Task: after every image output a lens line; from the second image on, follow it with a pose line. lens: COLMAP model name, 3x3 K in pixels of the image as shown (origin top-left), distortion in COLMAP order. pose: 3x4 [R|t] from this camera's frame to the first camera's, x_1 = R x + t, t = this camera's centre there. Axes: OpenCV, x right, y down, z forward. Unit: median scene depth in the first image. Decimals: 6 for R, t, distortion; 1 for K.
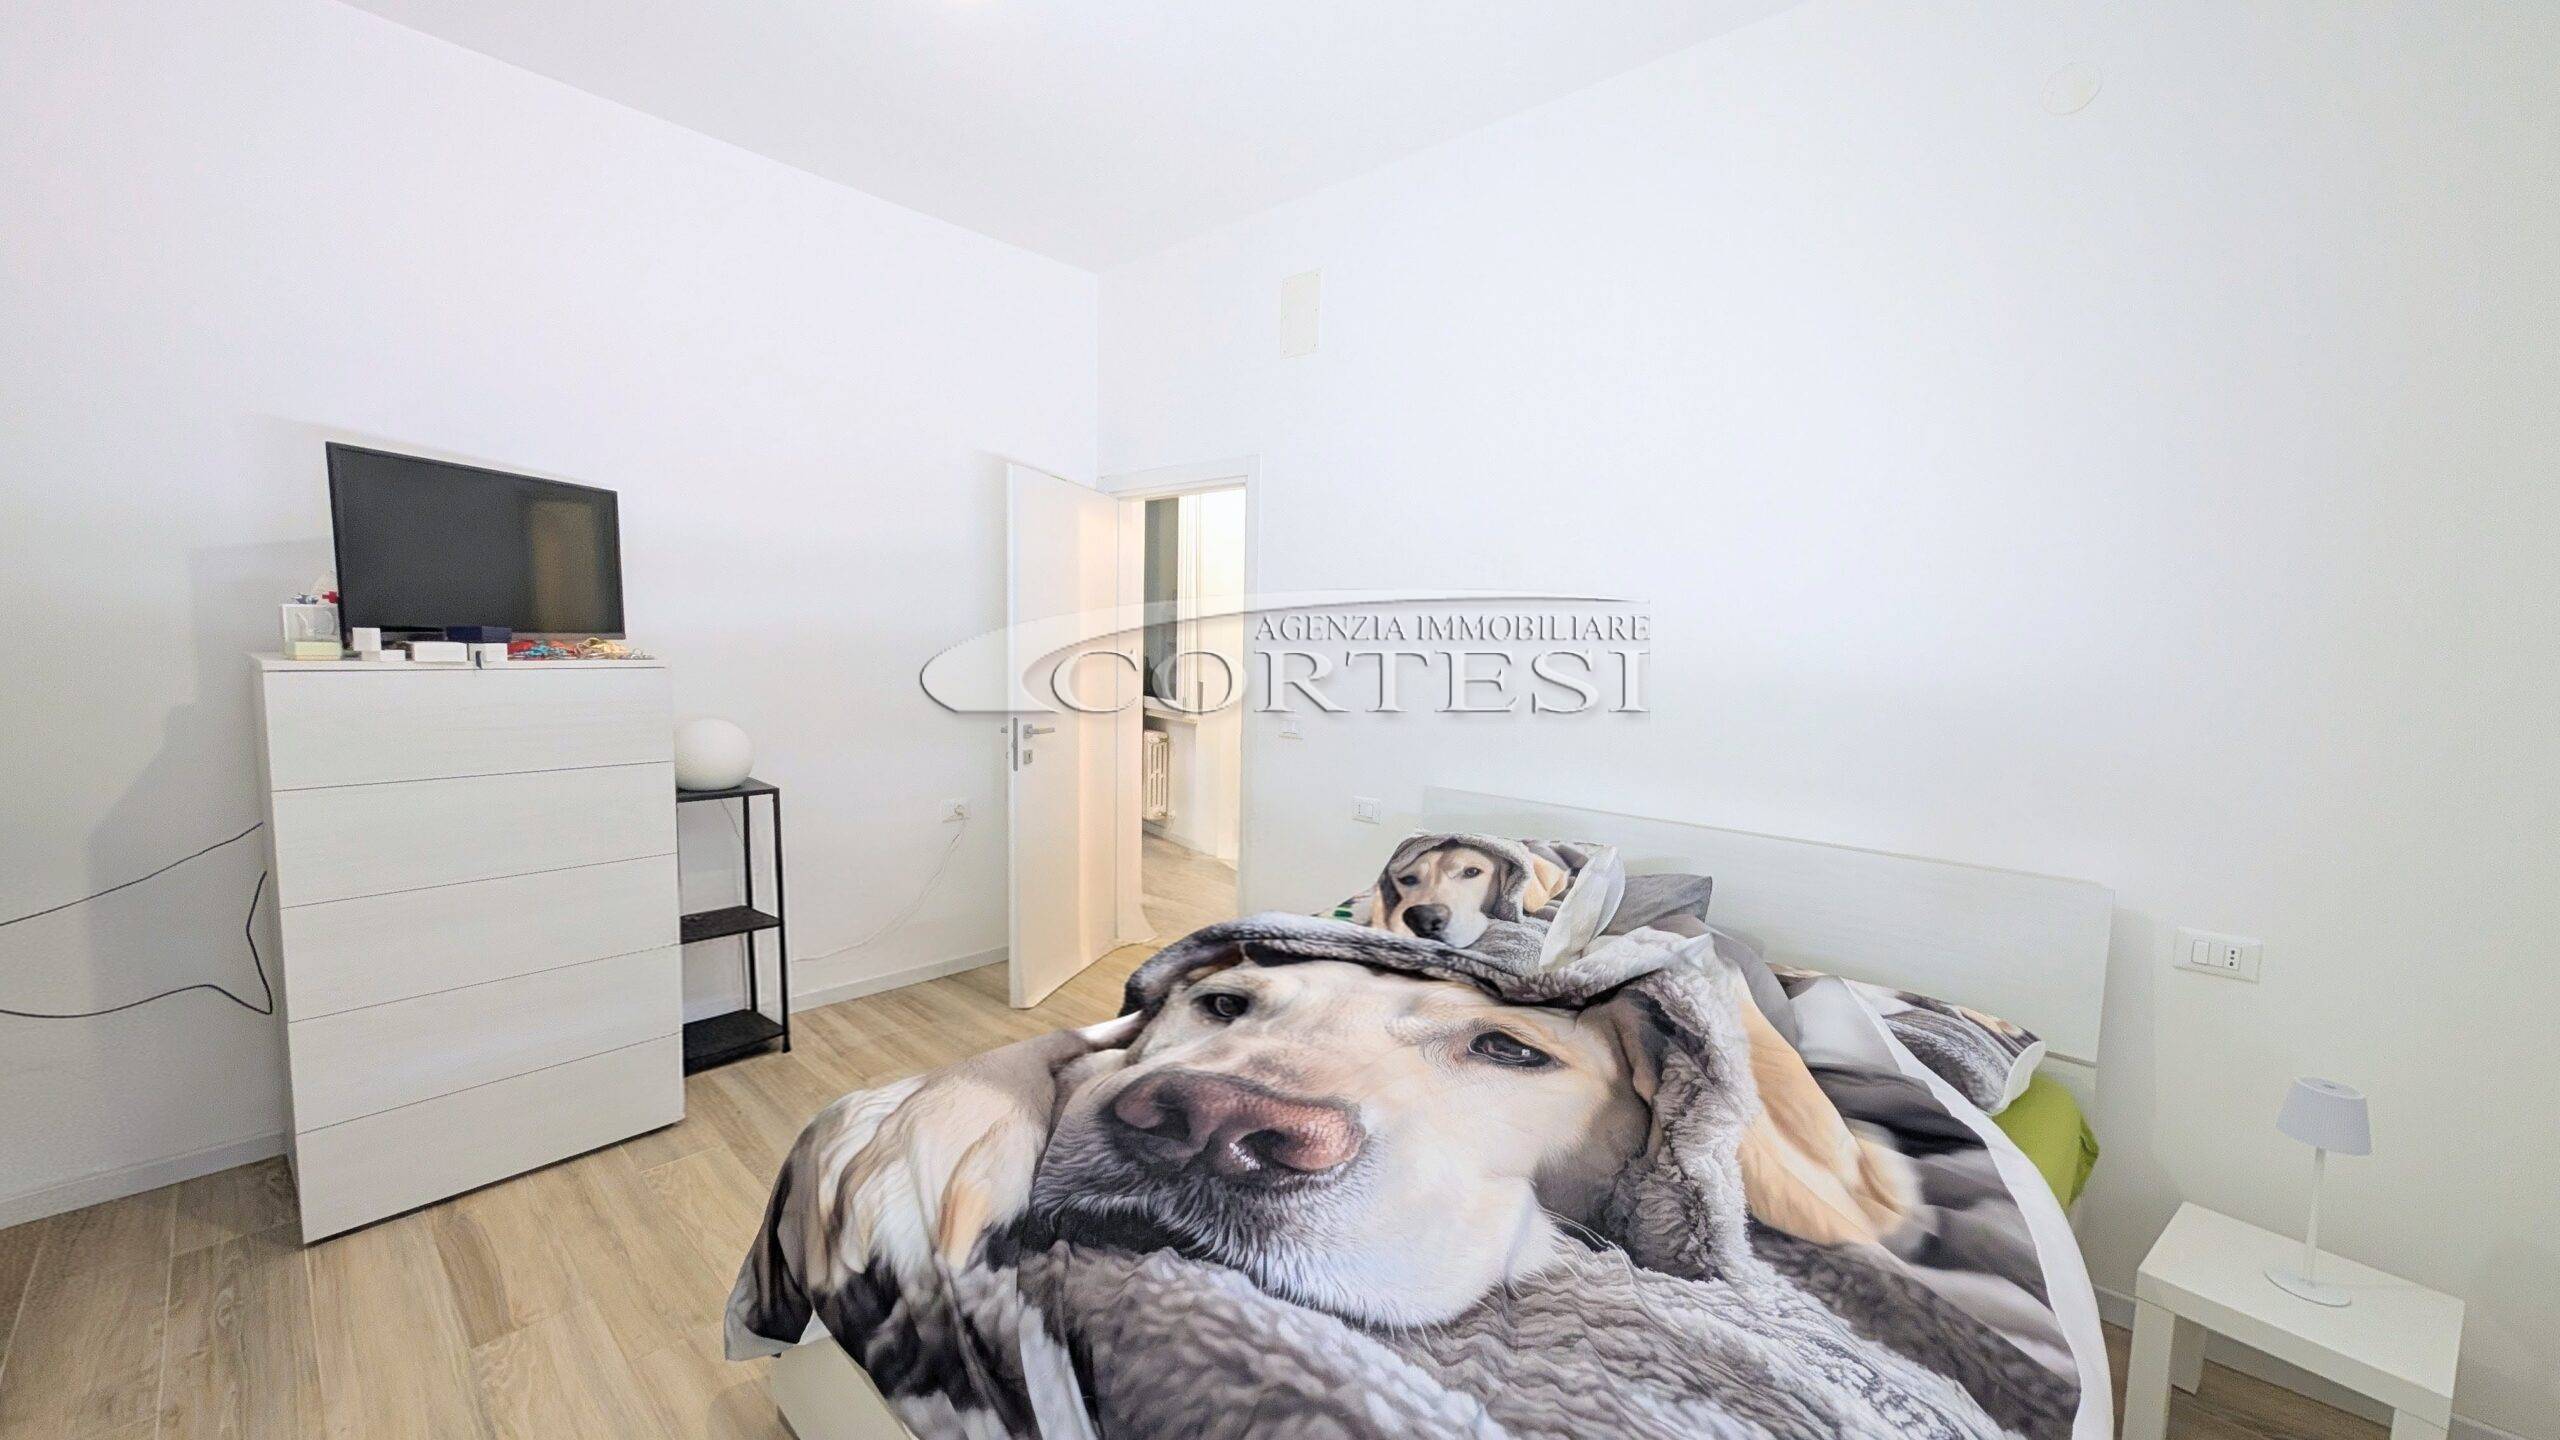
lens RADIAL K [[960.6, 0, 1280.0], [0, 960.6, 720.0], [0, 0, 1]] dist [-0.001194, 0.000153]
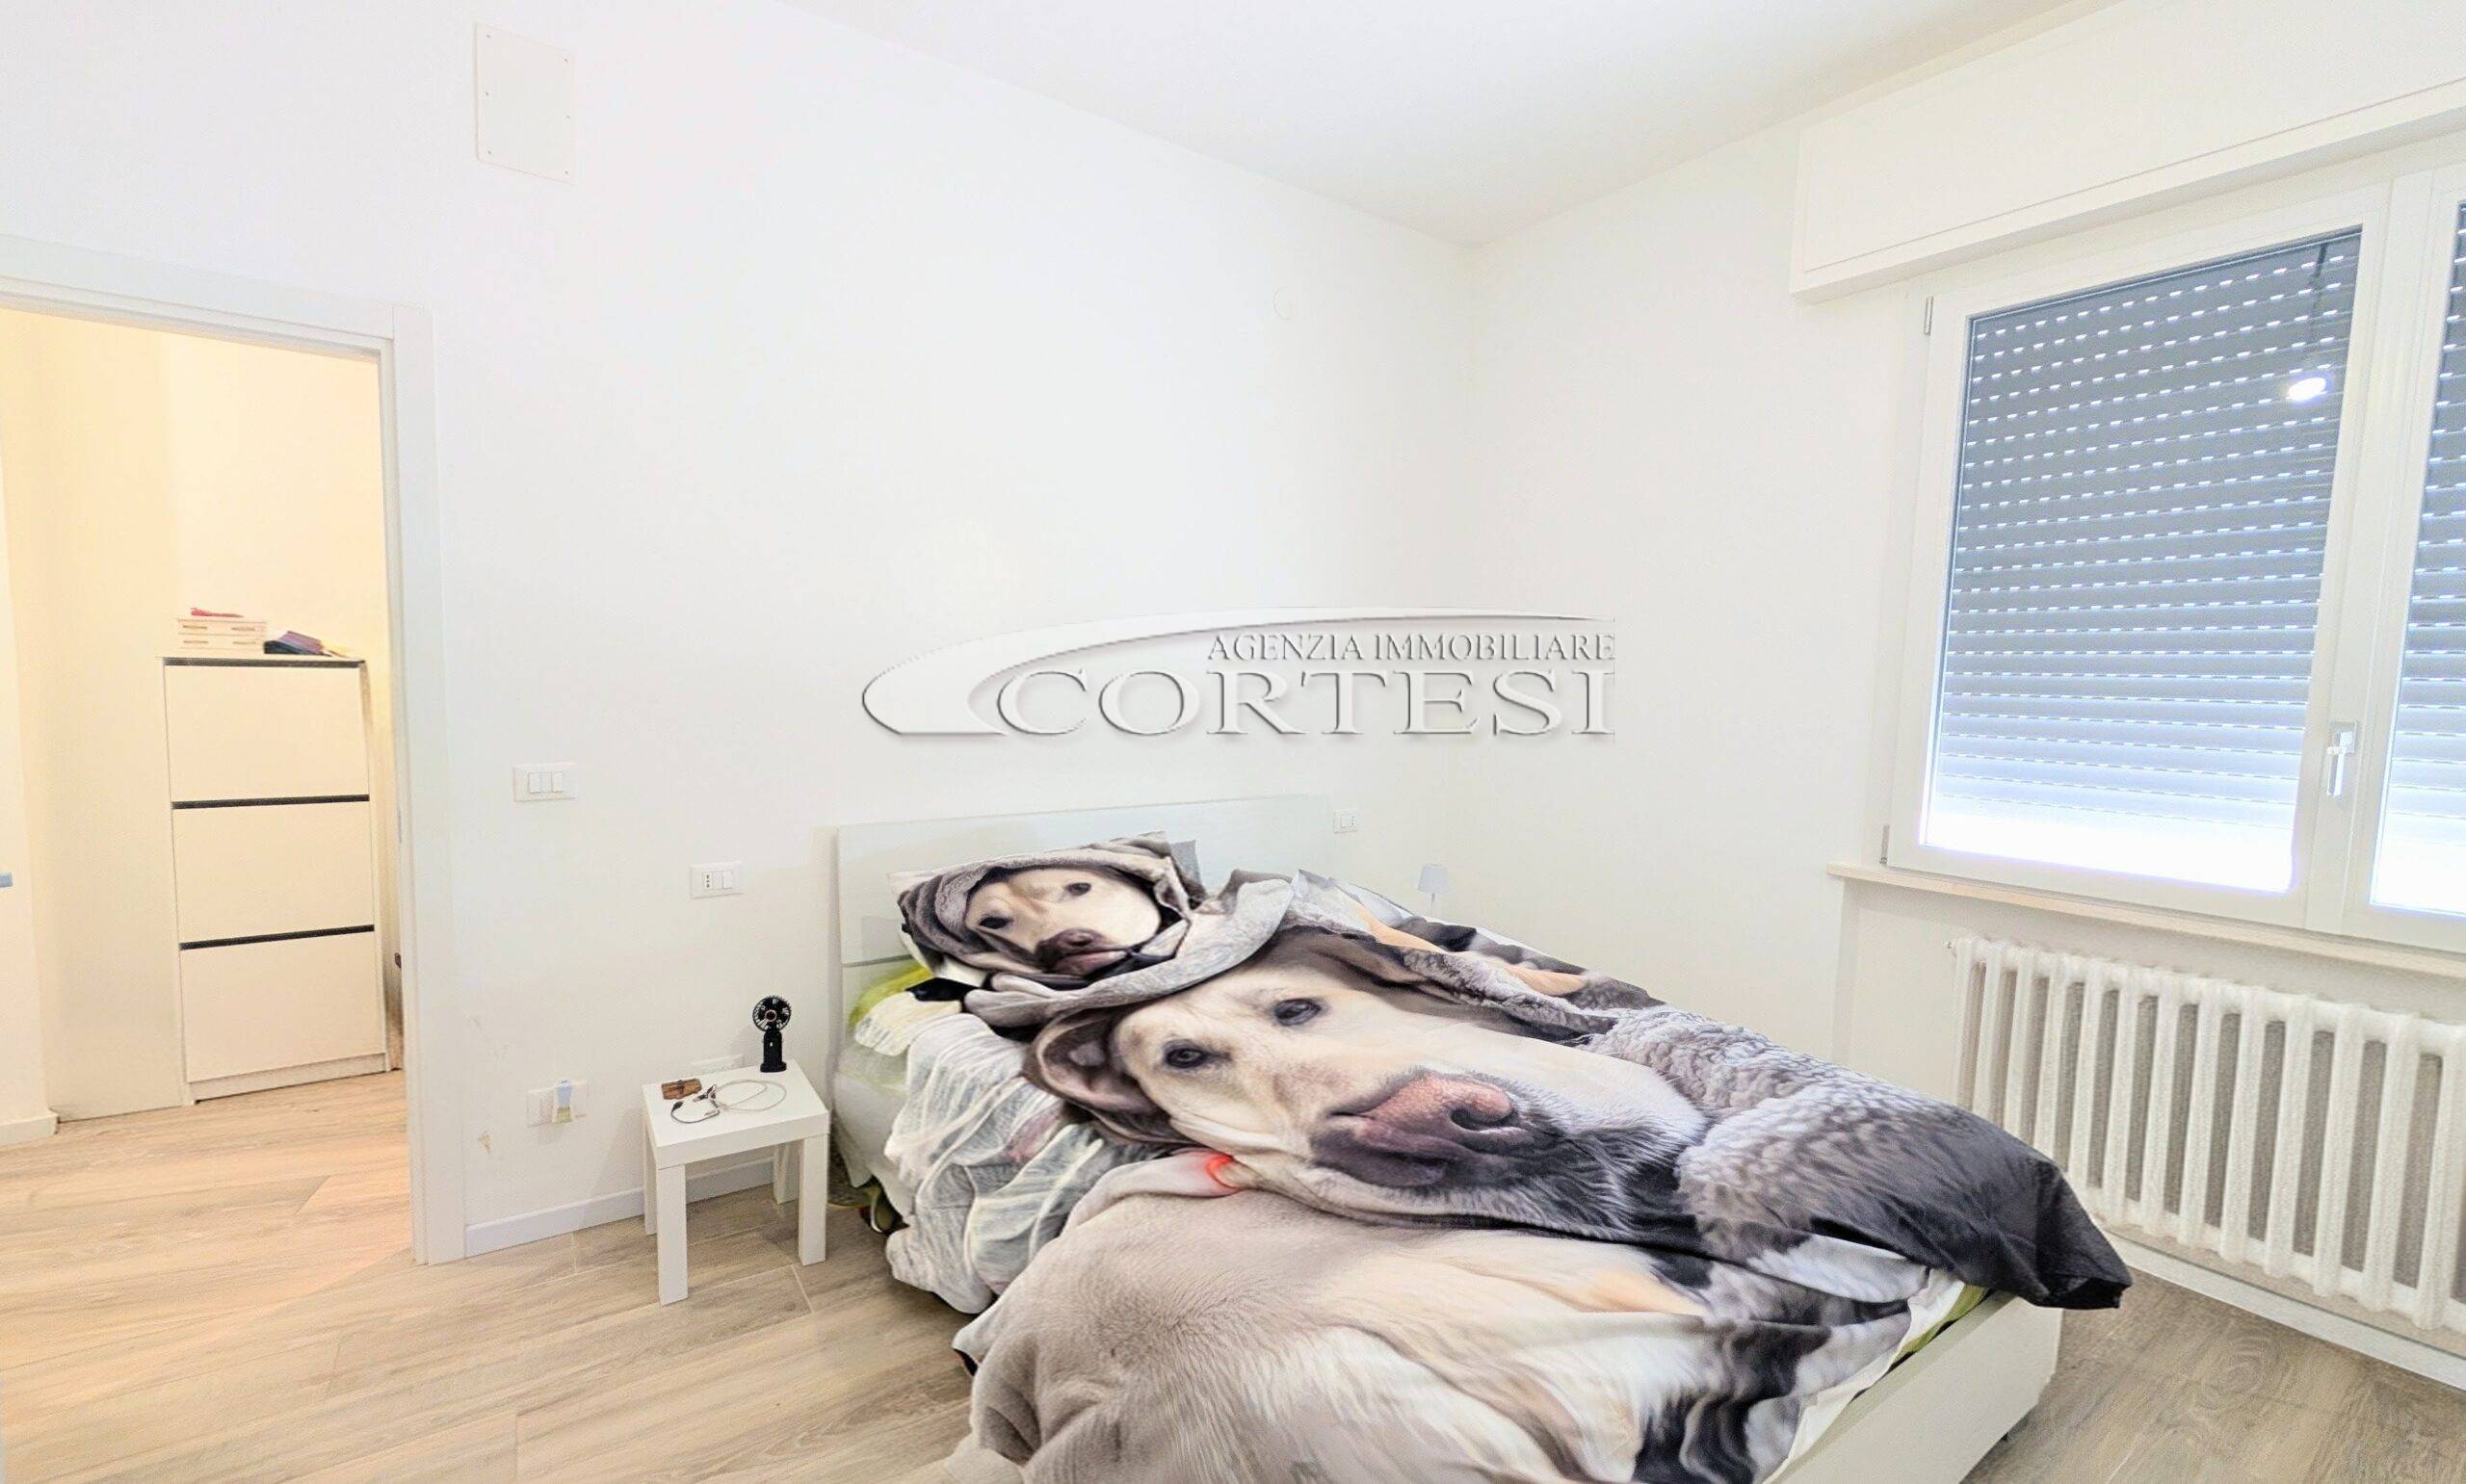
lens RADIAL K [[1070.8, 0, 1019.7], [0, 1070.8, 720.8], [0, 0, 1]] dist [-0.002350, -0.000295]
pose [[0.258487, -0.066724, 0.963708, -1.502032], [0.063320, 0.996637, 0.052020, -0.124006], [-0.963937, 0.047576, 0.261843, 1.346825]]
